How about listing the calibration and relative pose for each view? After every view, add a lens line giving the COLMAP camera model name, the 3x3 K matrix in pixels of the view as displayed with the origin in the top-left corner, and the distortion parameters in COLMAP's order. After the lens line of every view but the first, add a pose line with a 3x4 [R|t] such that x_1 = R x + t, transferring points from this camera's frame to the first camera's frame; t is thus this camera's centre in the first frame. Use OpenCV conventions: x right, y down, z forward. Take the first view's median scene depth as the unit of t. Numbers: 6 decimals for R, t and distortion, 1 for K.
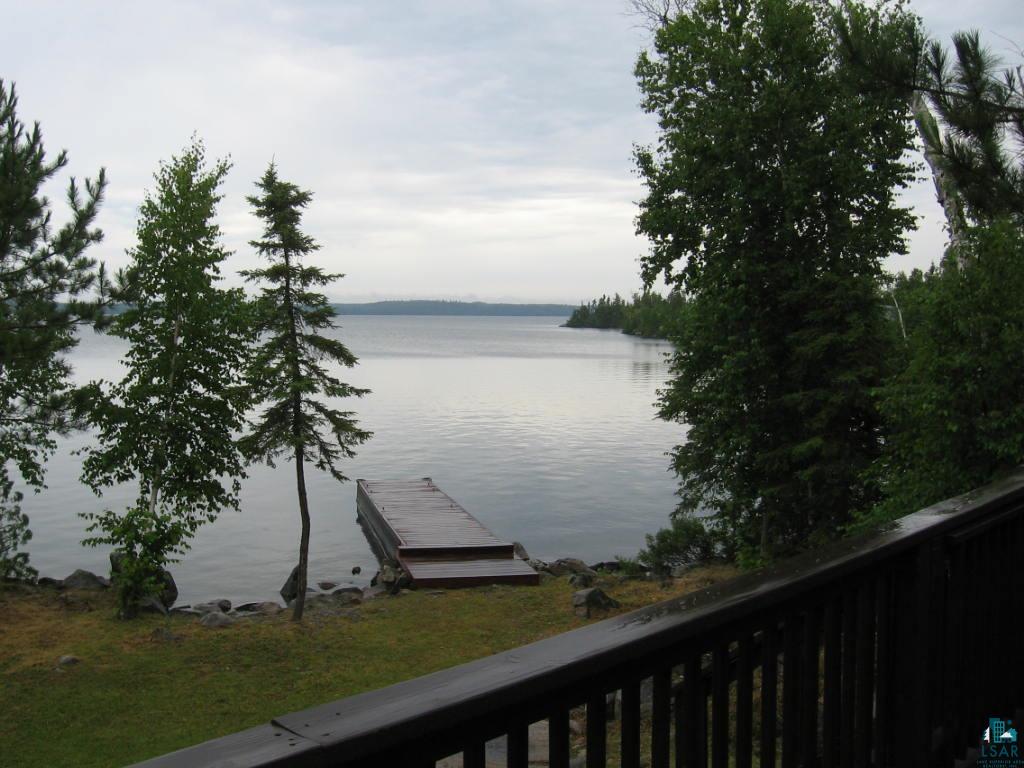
lens RADIAL K [[1058.2, 0, 476.4], [0, 1058.2, 381.2], [0, 0, 1]] dist [-0.169843, 0.130045]
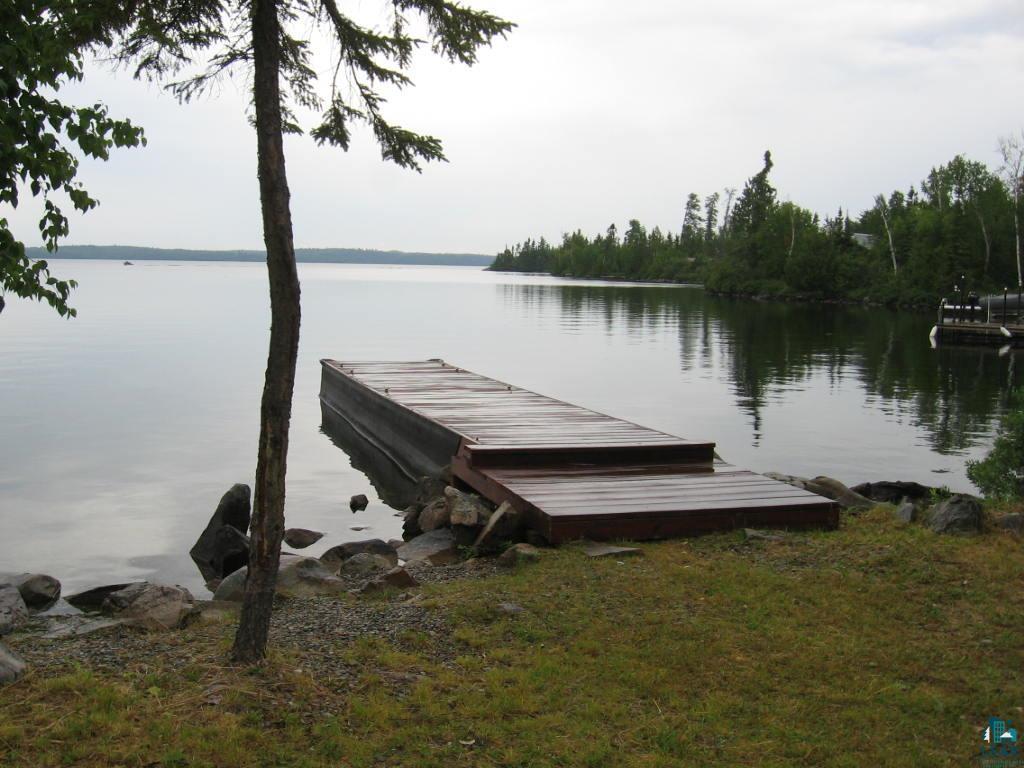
lens RADIAL K [[1058.2, 0, 476.4], [0, 1058.2, 381.2], [0, 0, 1]] dist [-0.169843, 0.130045]
pose [[0.996852, 0.007405, 0.078941, -0.114573], [-0.011231, 0.998778, 0.048131, 0.119651], [-0.078488, -0.048866, 0.995717, 0.618057]]
